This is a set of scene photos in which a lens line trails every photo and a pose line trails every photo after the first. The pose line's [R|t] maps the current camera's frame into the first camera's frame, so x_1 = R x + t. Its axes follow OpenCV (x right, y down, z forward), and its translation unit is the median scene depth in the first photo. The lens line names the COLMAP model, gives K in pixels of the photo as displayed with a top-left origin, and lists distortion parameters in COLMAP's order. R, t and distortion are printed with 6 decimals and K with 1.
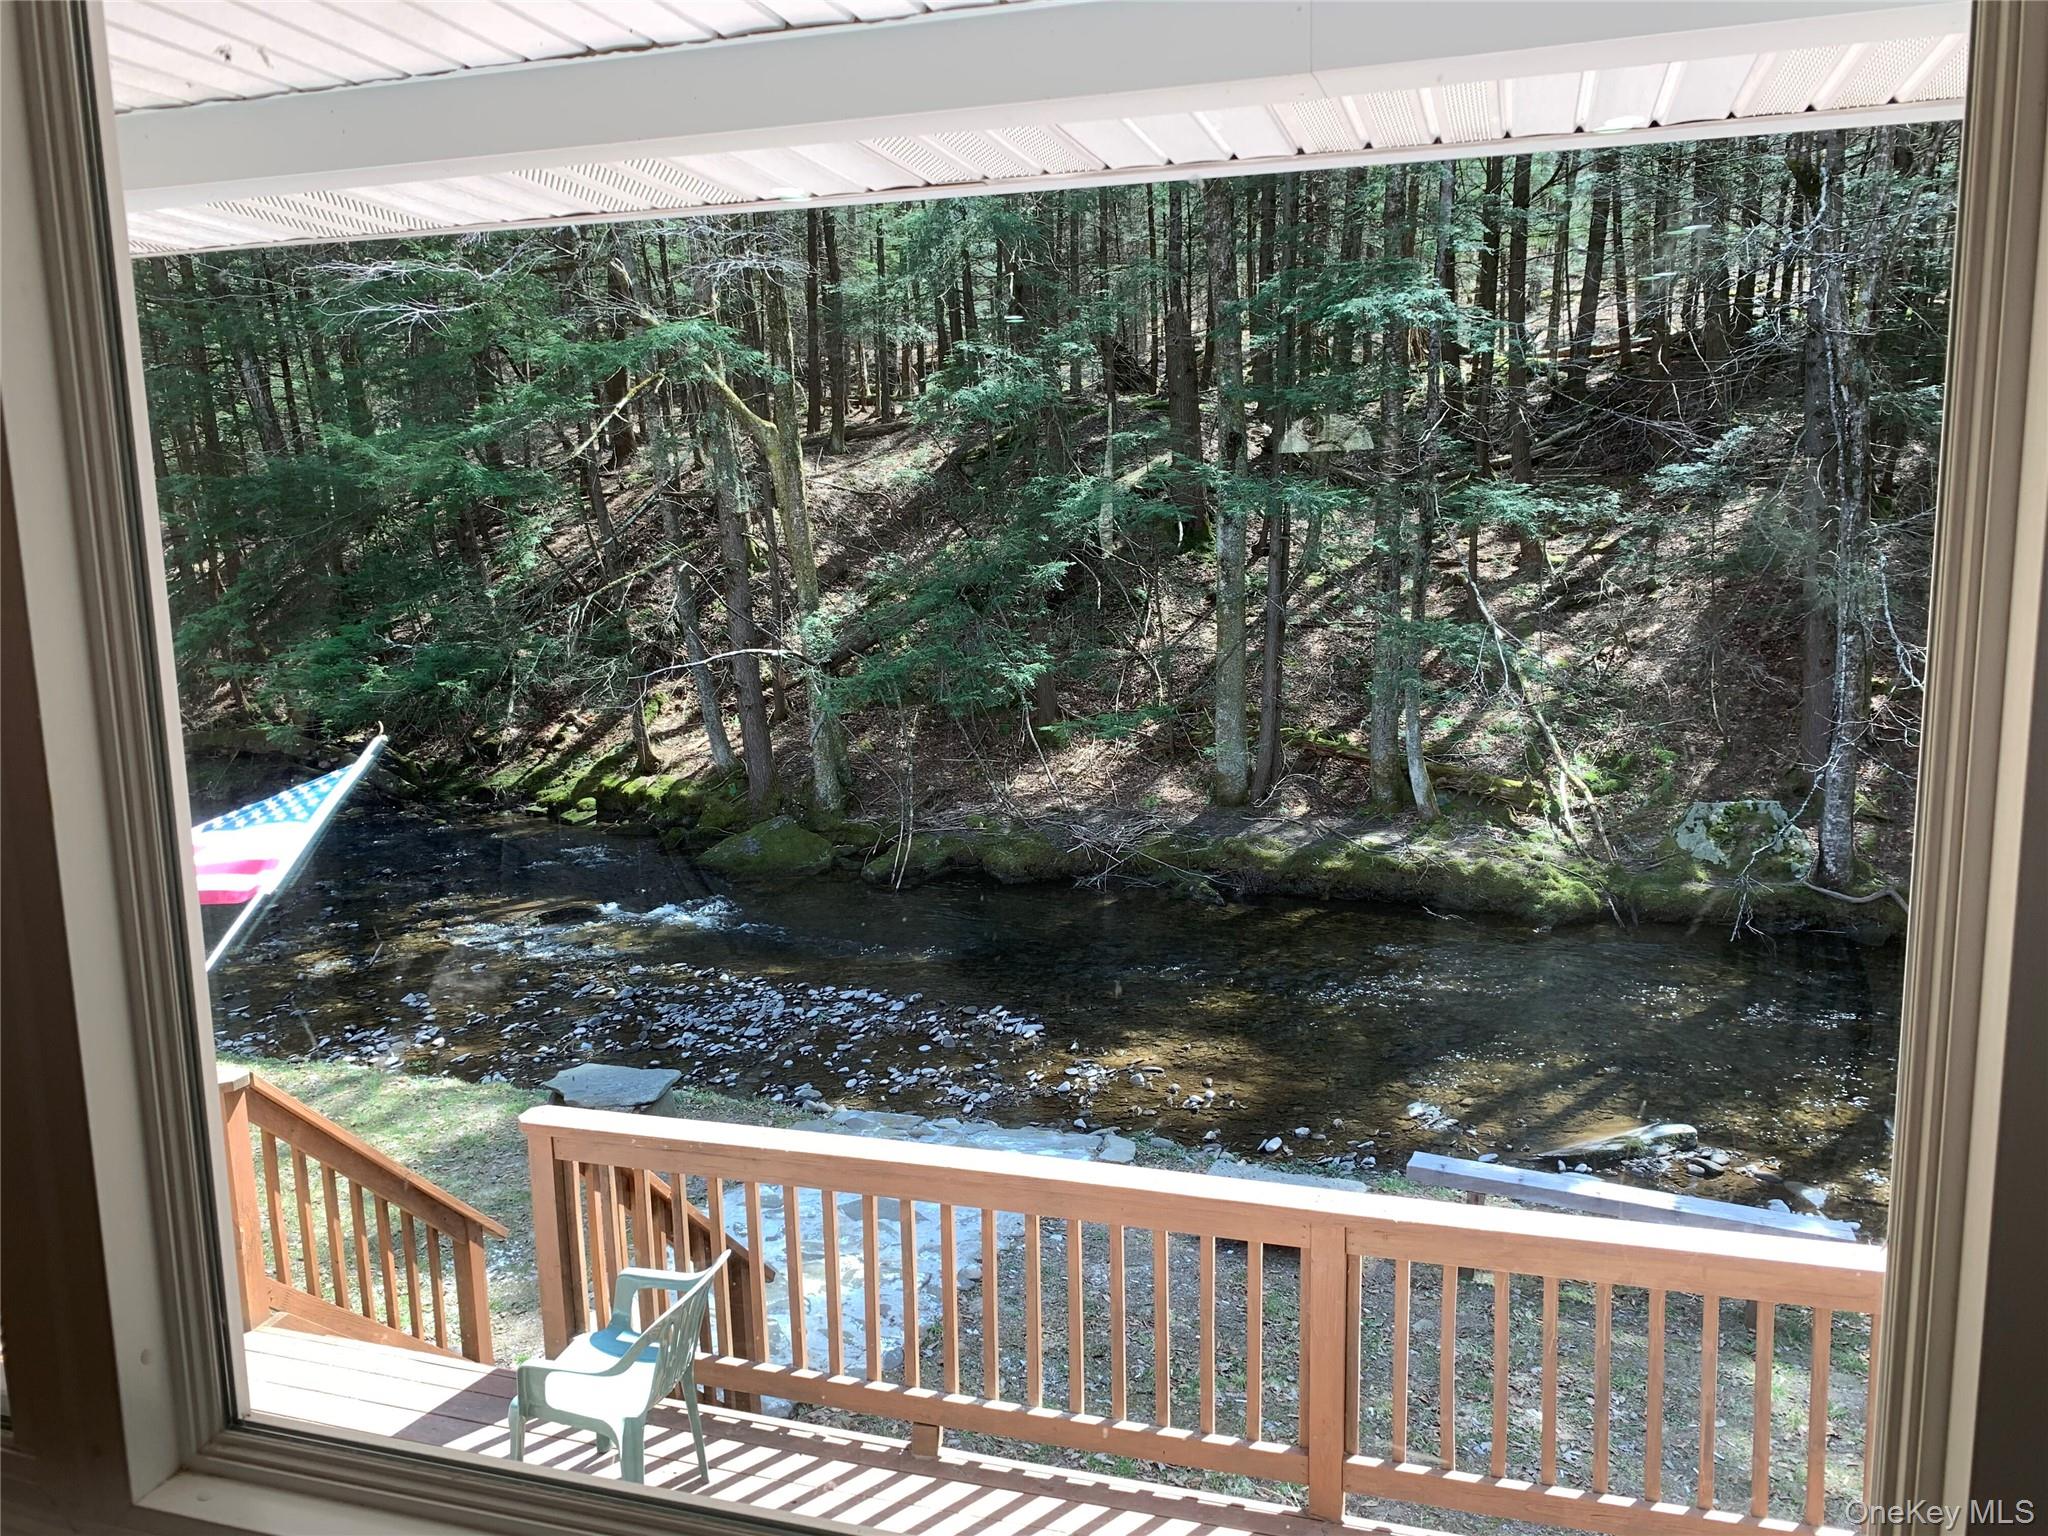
lens RADIAL K [[1557.8, 0, 1014.1], [0, 1557.8, 739.0], [0, 0, 1]] dist [0.051413, -0.072962]
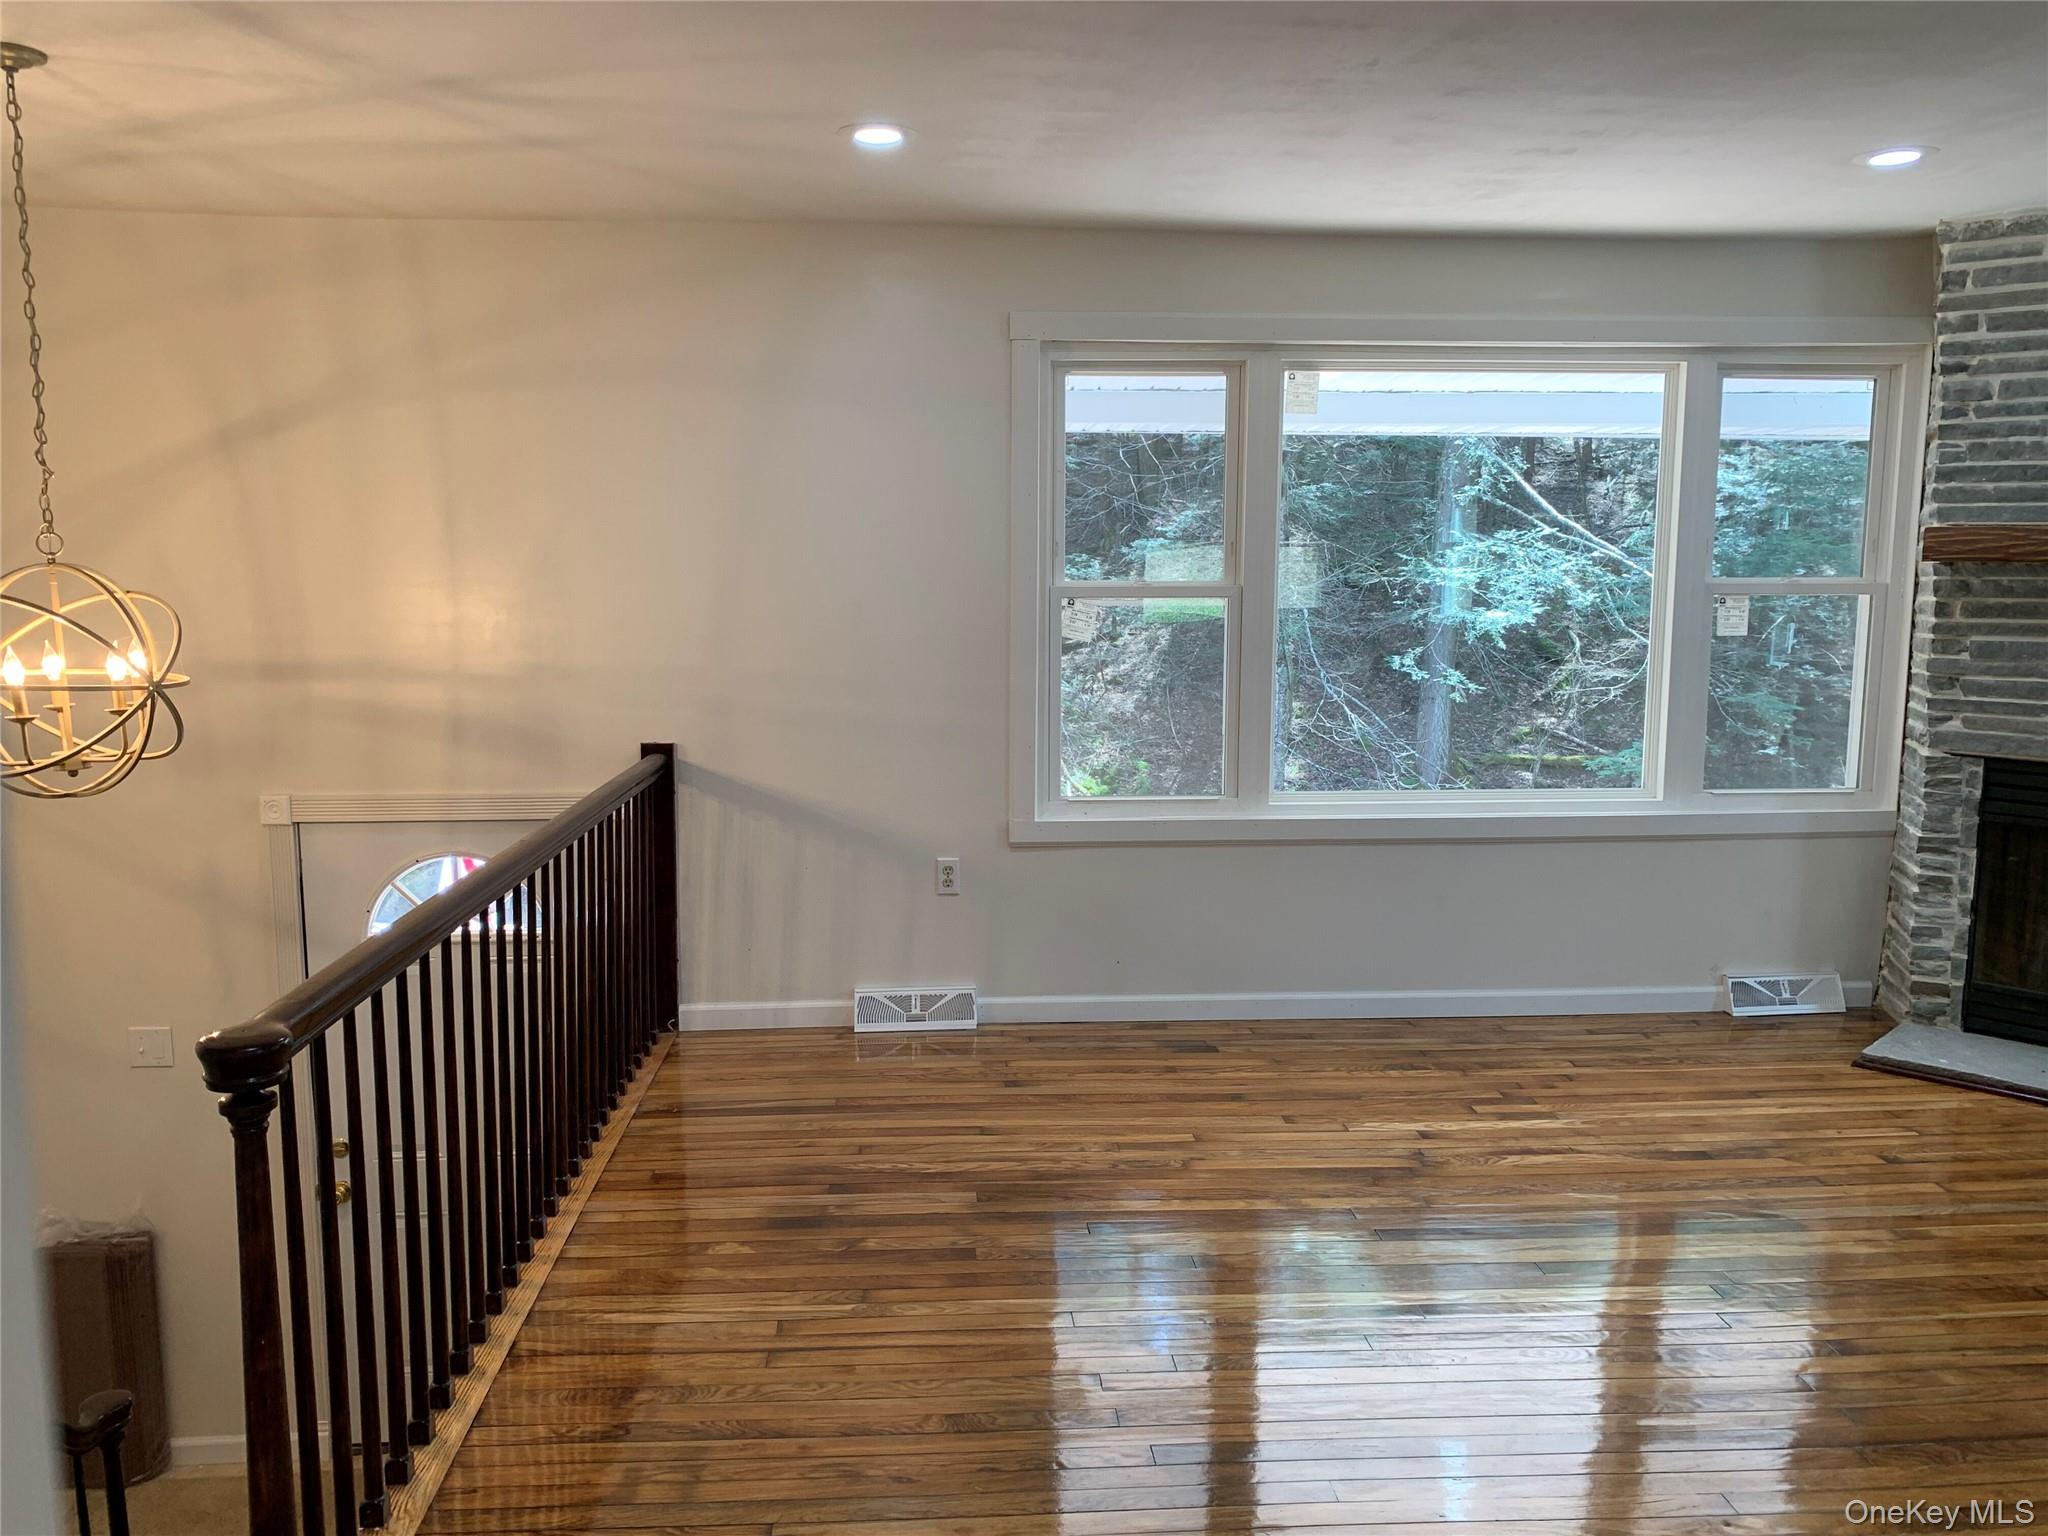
lens RADIAL K [[1557.8, 0, 1020.6], [0, 1557.8, 756.0], [0, 0, 1]] dist [0.051413, -0.072962]
pose [[0.926373, -0.023542, 0.375871, -0.157697], [0.033386, 0.999248, -0.019698, 0.025206], [-0.375125, 0.030797, 0.926462, -0.140108]]
